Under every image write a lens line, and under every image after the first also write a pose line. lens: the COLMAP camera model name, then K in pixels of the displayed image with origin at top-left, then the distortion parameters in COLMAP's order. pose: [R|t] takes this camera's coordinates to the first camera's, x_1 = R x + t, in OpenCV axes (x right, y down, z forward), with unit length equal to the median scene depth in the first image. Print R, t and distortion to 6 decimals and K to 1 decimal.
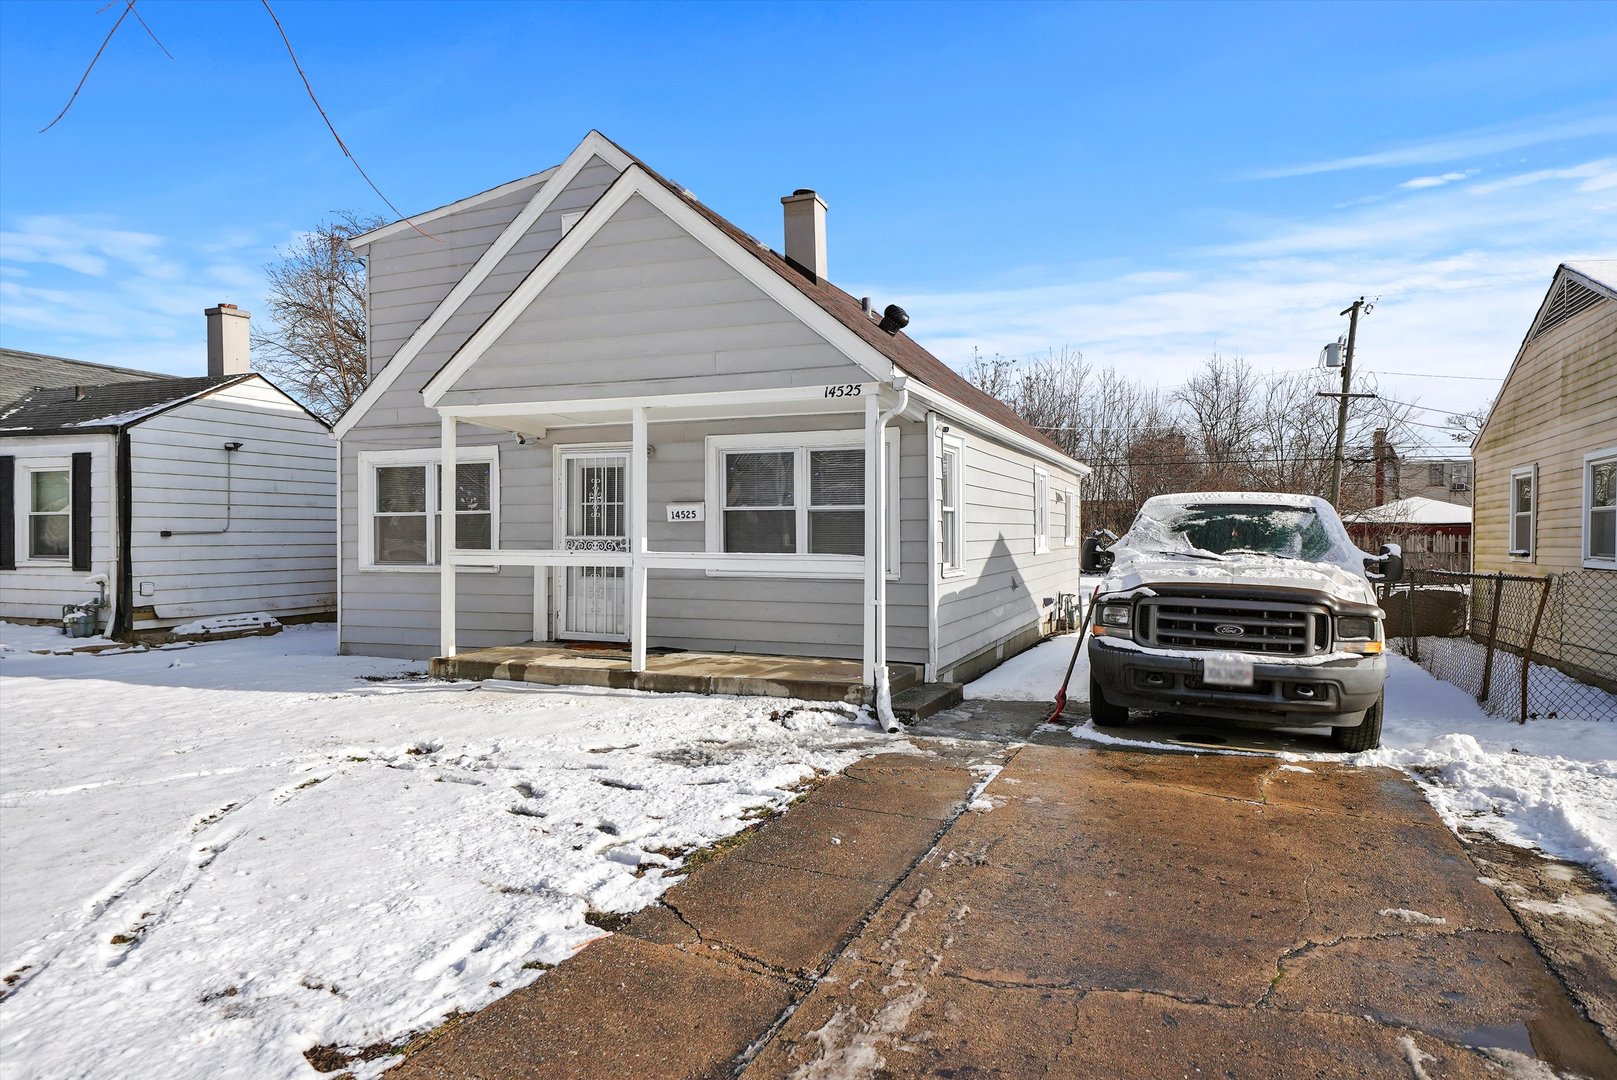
lens RADIAL K [[975.6, 0, 808.5], [0, 975.6, 540.0], [0, 0, 1]] dist [0.028565, 0.001707]
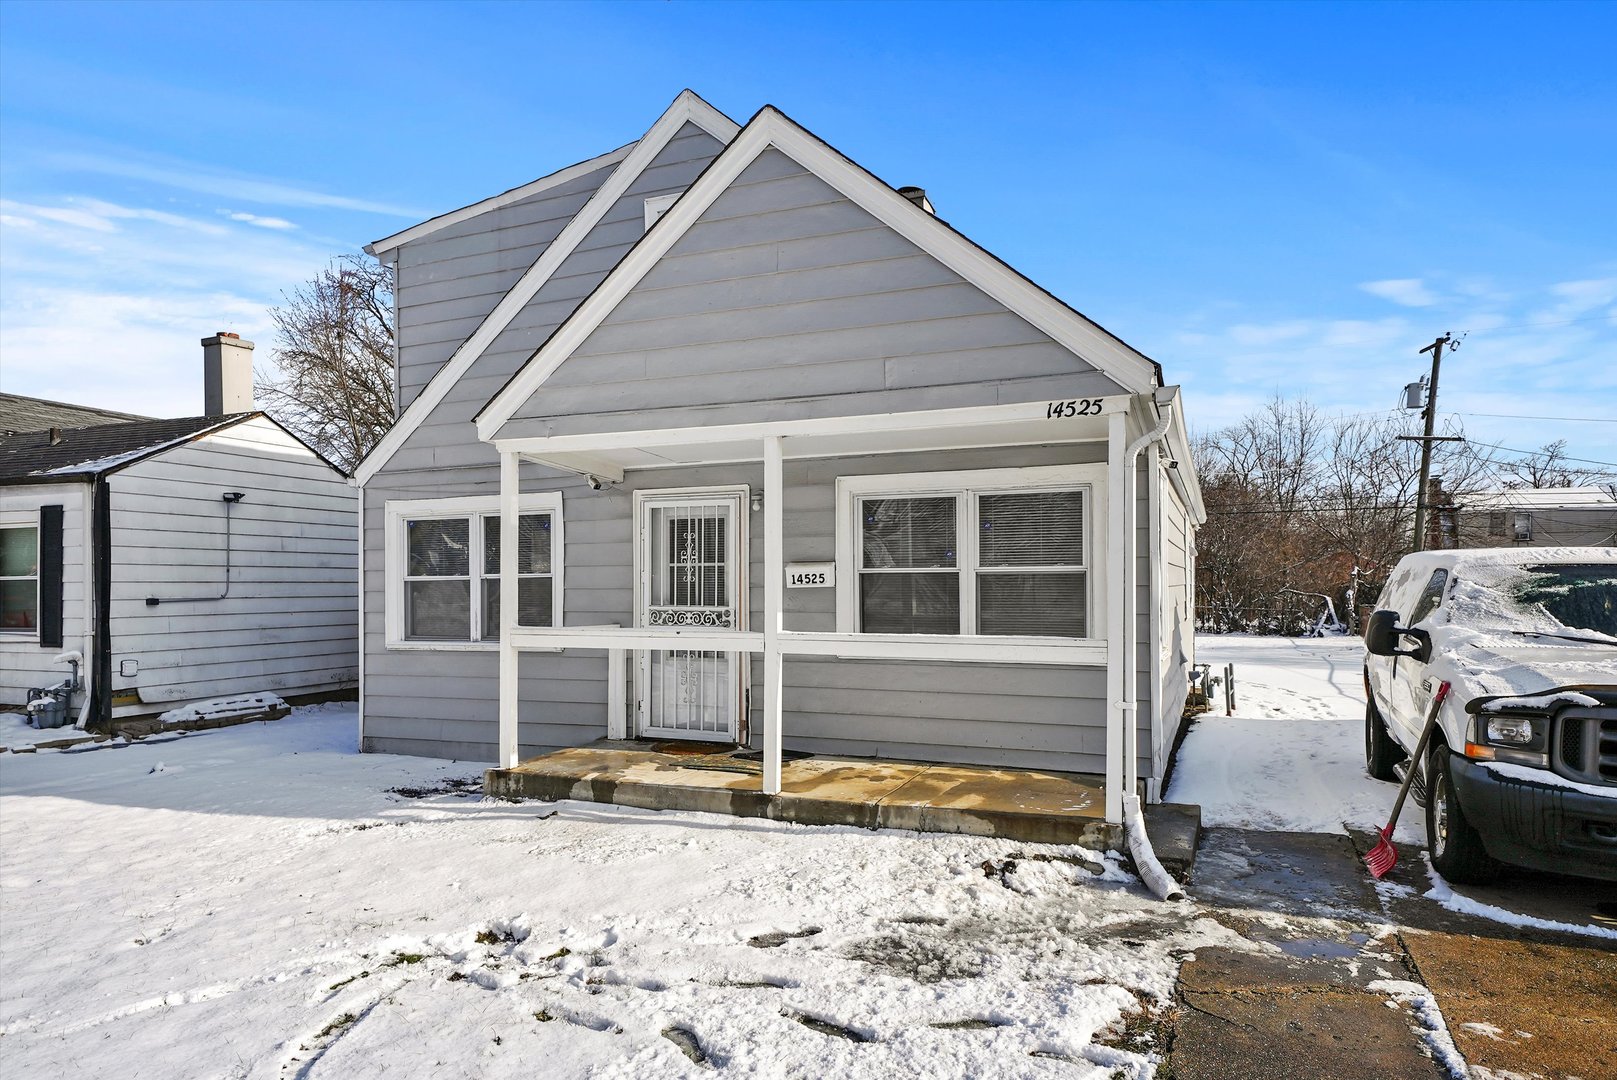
lens RADIAL K [[982.7, 0, 810.4], [0, 982.7, 582.8], [0, 0, 1]] dist [0.030660, -0.001004]
pose [[0.999968, -0.004773, -0.006430, -0.121447], [0.004706, 0.999935, -0.010358, -0.014879], [0.006479, 0.010328, 0.999926, 0.221393]]
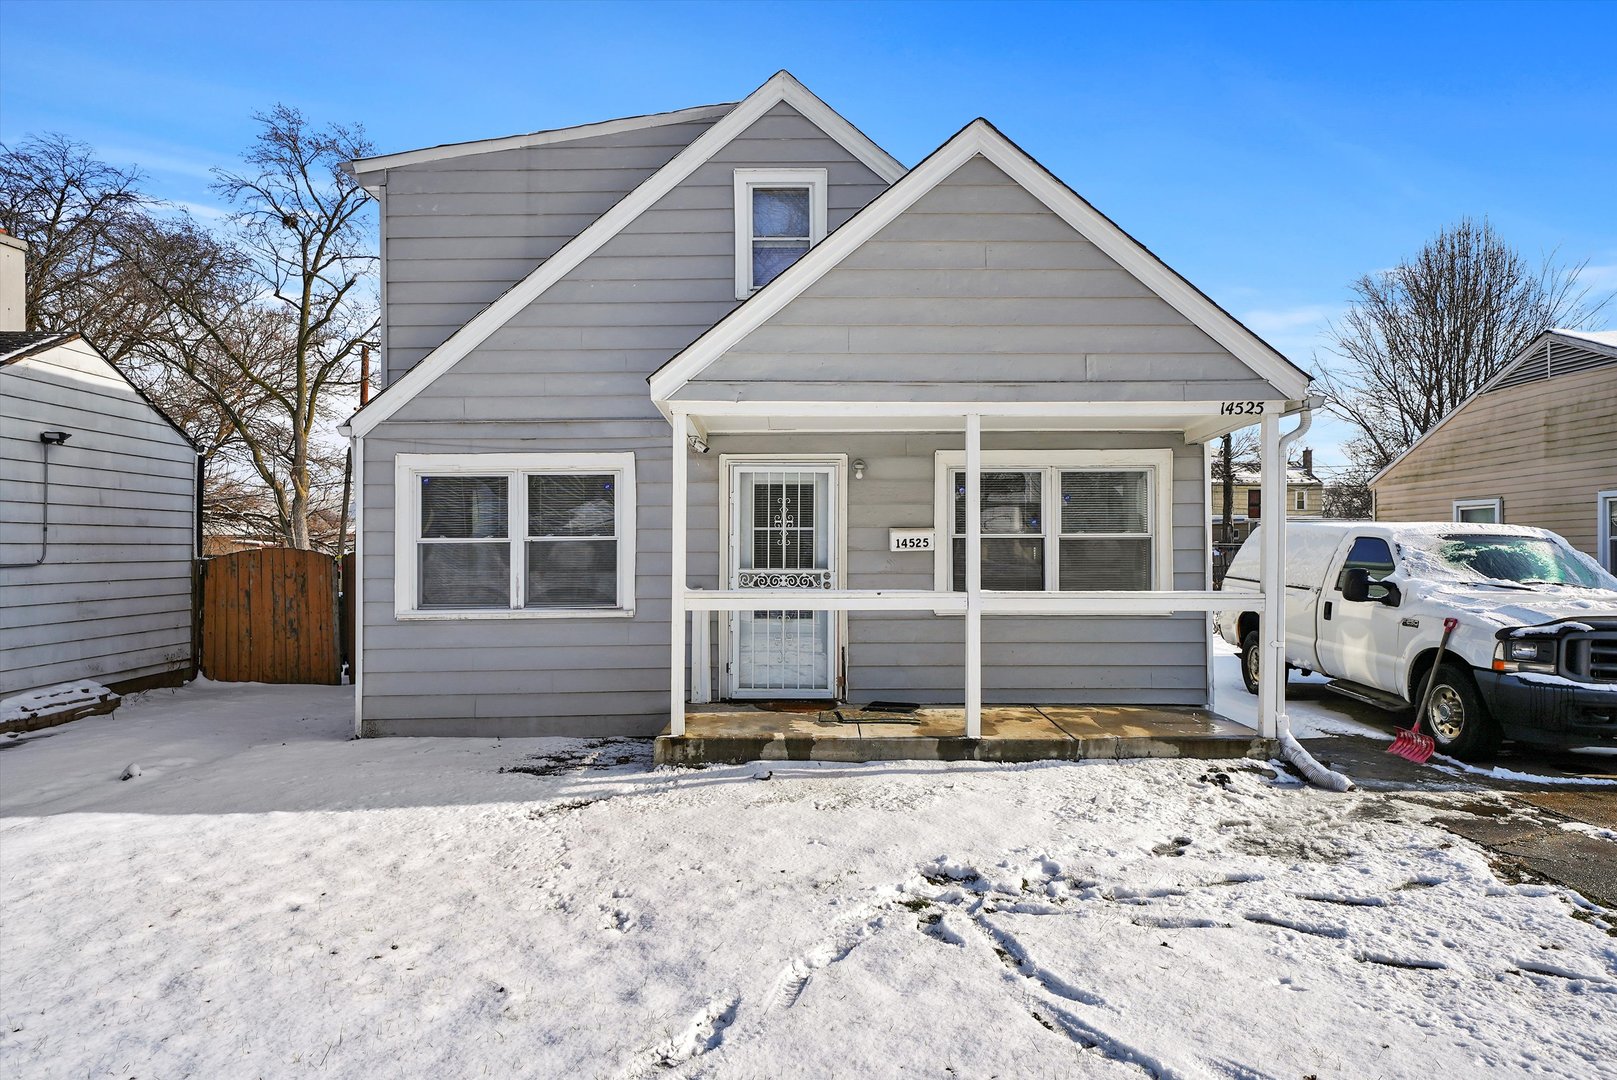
lens RADIAL K [[975.6, 0, 808.5], [0, 975.6, 540.0], [0, 0, 1]] dist [0.028565, 0.001707]
pose [[0.925595, -0.000745, 0.378515, -0.531407], [0.006240, 0.999892, -0.013289, -0.018099], [-0.378464, 0.014663, 0.925500, 0.255289]]
